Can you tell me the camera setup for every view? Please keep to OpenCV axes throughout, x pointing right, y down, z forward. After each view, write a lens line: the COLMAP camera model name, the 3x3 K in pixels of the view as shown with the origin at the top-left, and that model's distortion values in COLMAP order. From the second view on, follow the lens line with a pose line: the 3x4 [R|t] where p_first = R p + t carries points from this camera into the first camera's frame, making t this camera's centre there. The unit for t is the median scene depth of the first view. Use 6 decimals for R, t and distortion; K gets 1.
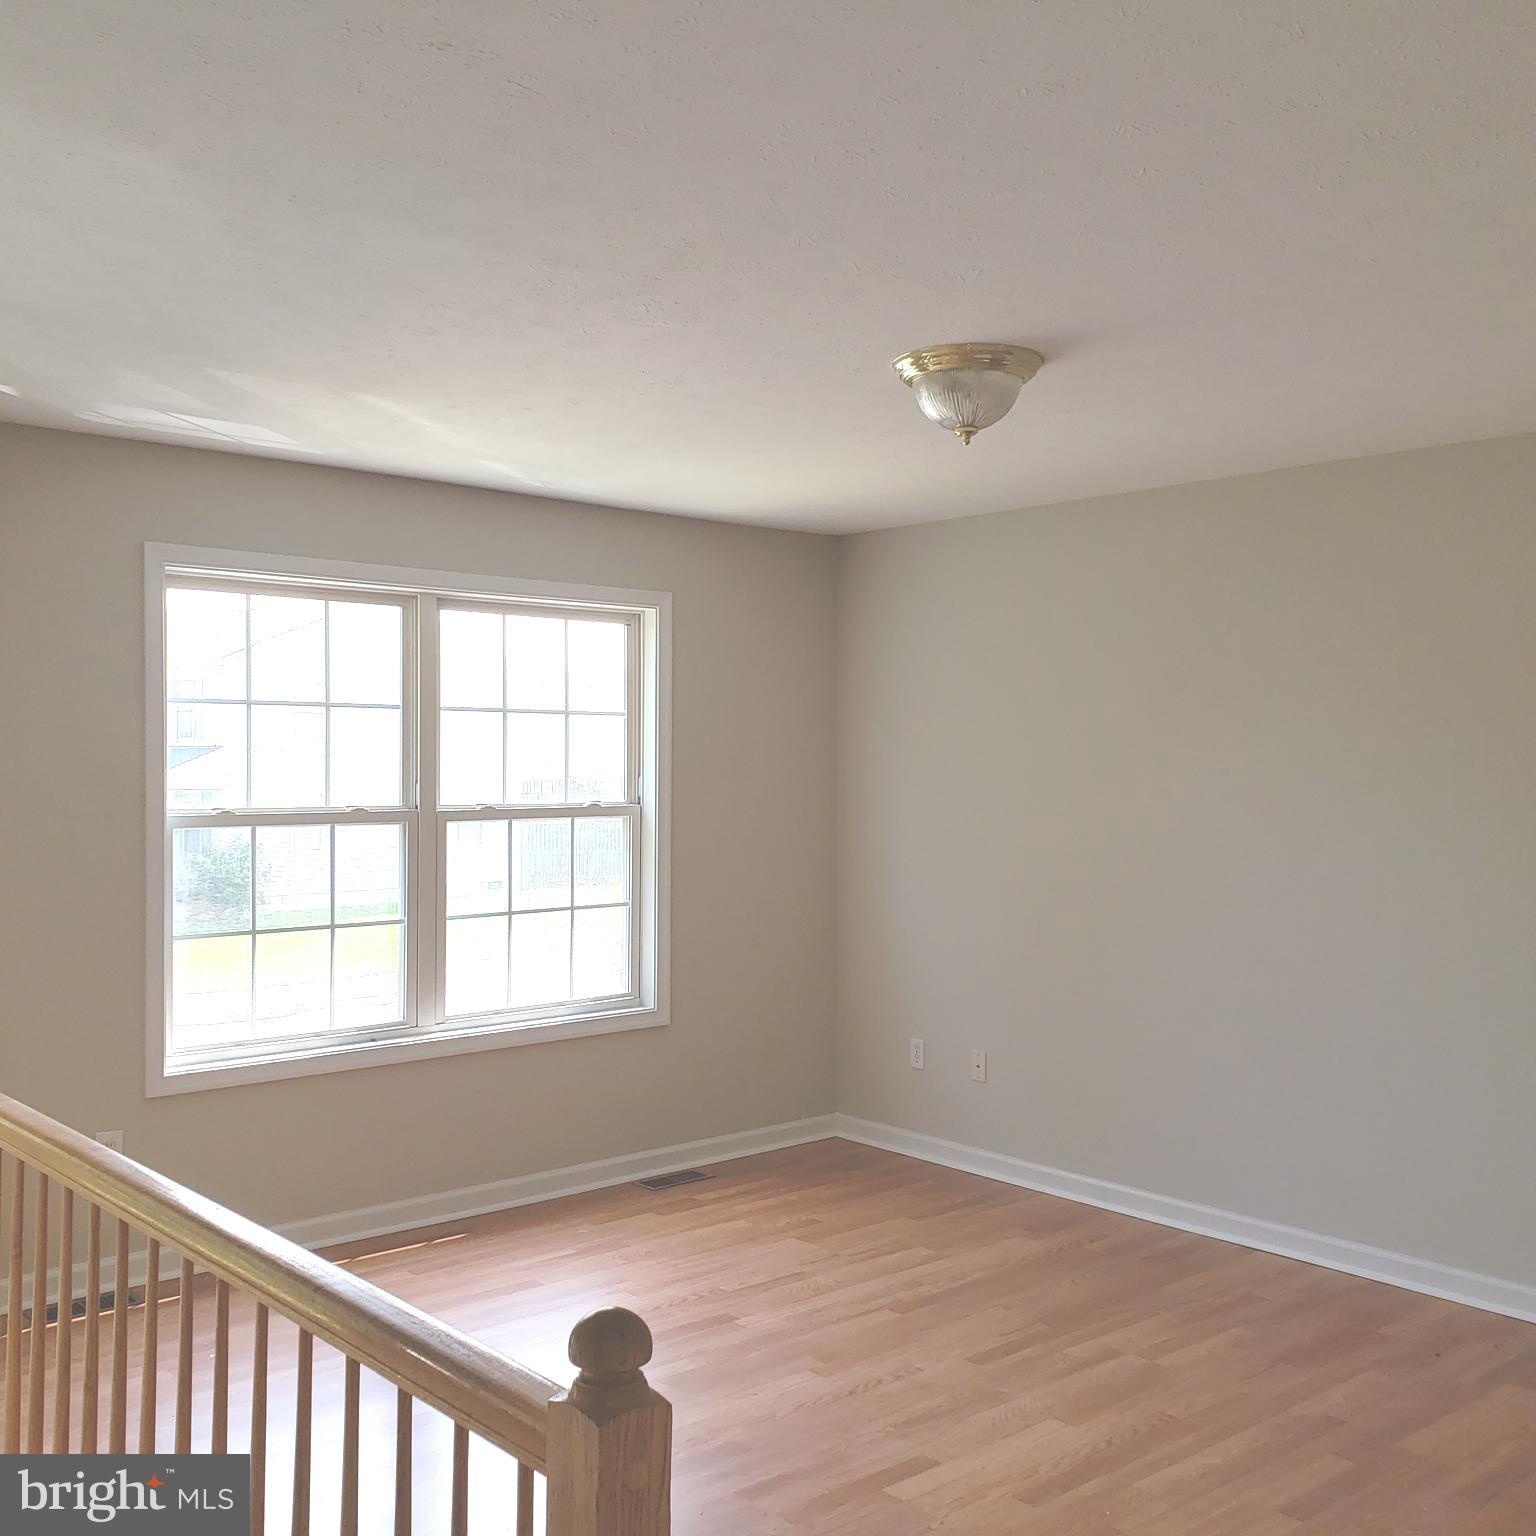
lens RADIAL K [[1537.7, 0, 768.0], [0, 1537.7, 768.0], [0, 0, 1]] dist [0.231537, -0.558790]
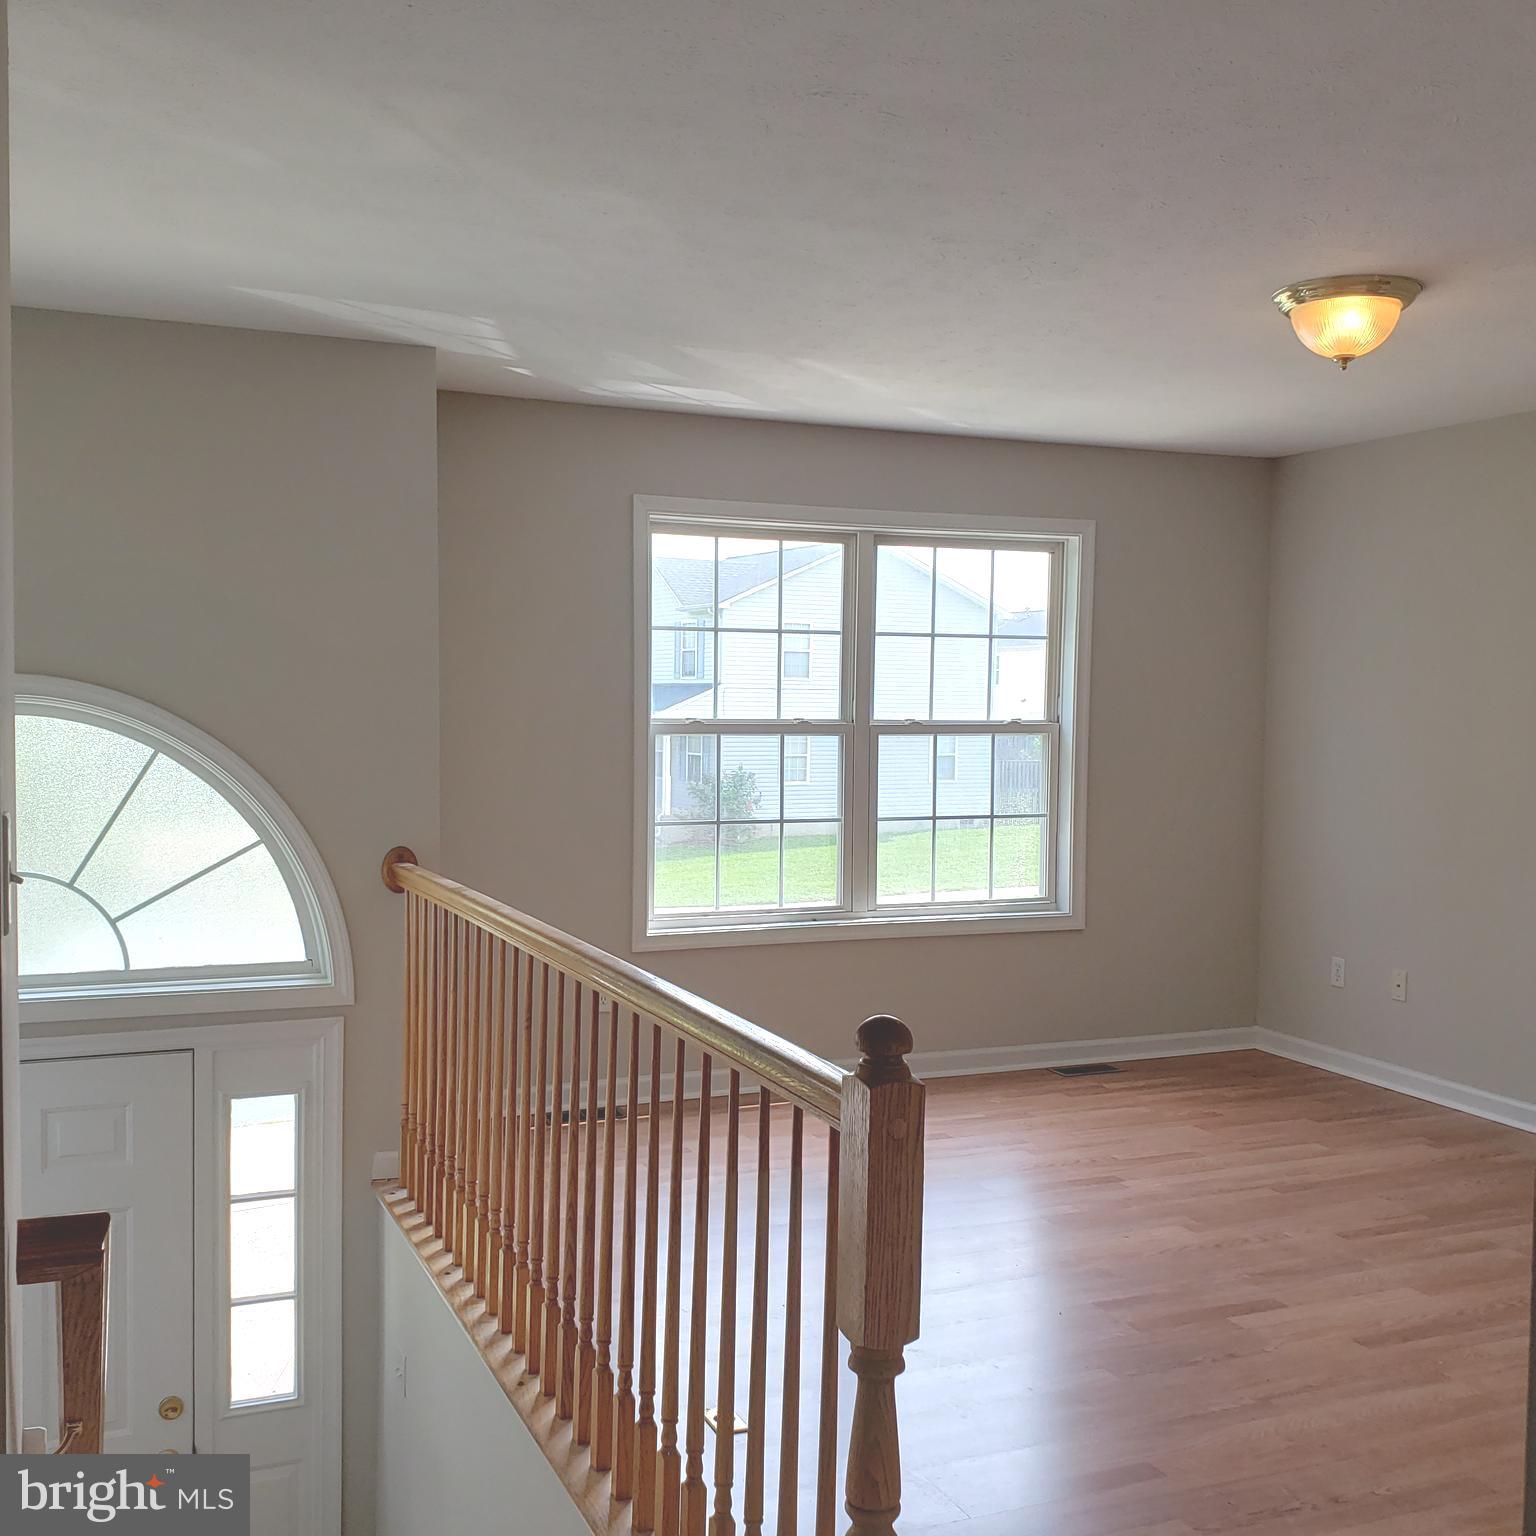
lens RADIAL K [[1537.7, 0, 768.0], [0, 1537.7, 768.0], [0, 0, 1]] dist [0.231537, -0.558790]
pose [[0.953764, 0.020143, -0.299881, 0.055161], [-0.007595, 0.999048, 0.042950, 0.012266], [0.300461, -0.038687, 0.953009, -0.096191]]
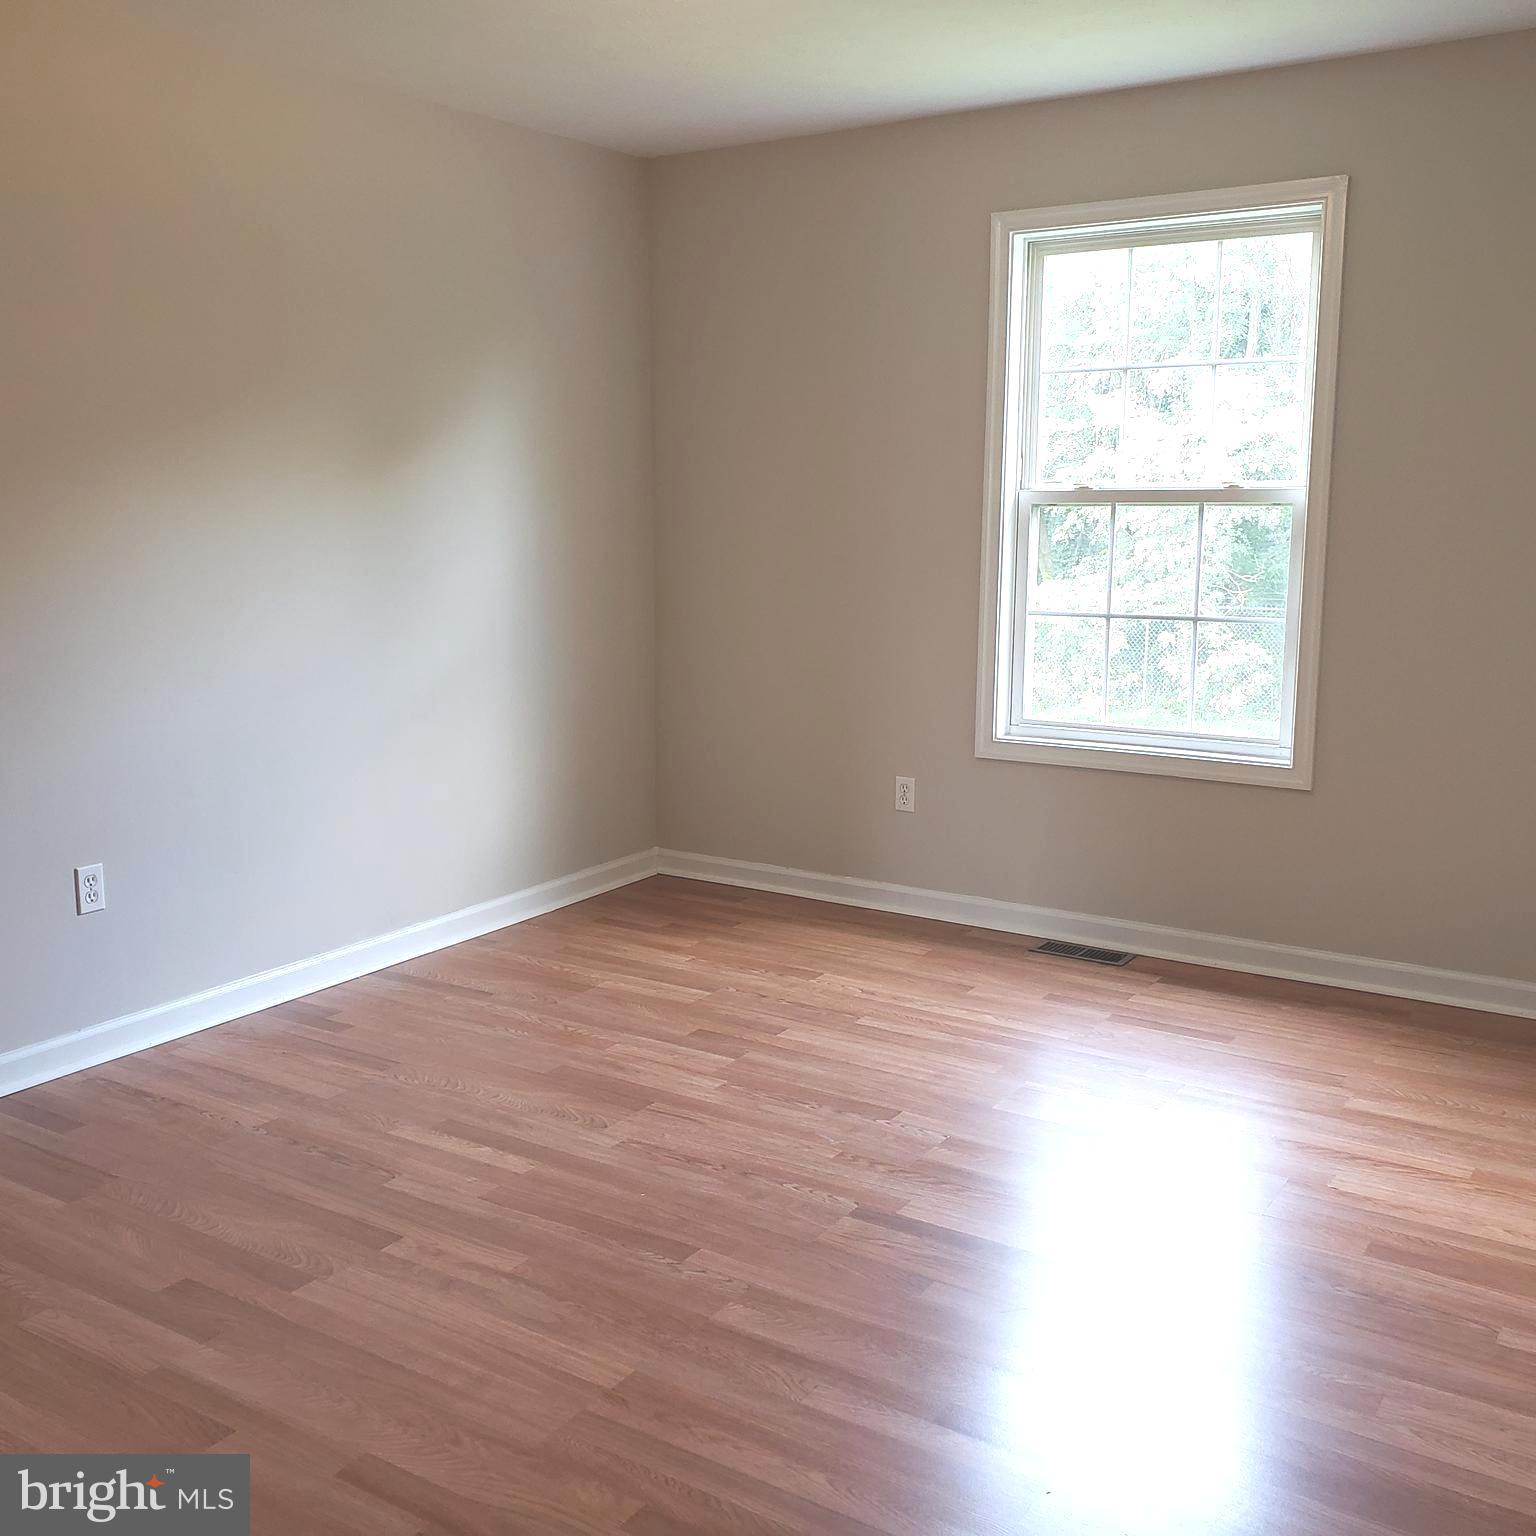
lens RADIAL K [[1537.7, 0, 768.0], [0, 1537.7, 768.0], [0, 0, 1]] dist [0.231537, -0.558790]
pose [[0.301760, 0.184787, -0.935305, 0.653093], [0.004997, 0.980717, 0.195371, 0.008431], [0.953371, -0.063629, 0.295017, 0.620299]]
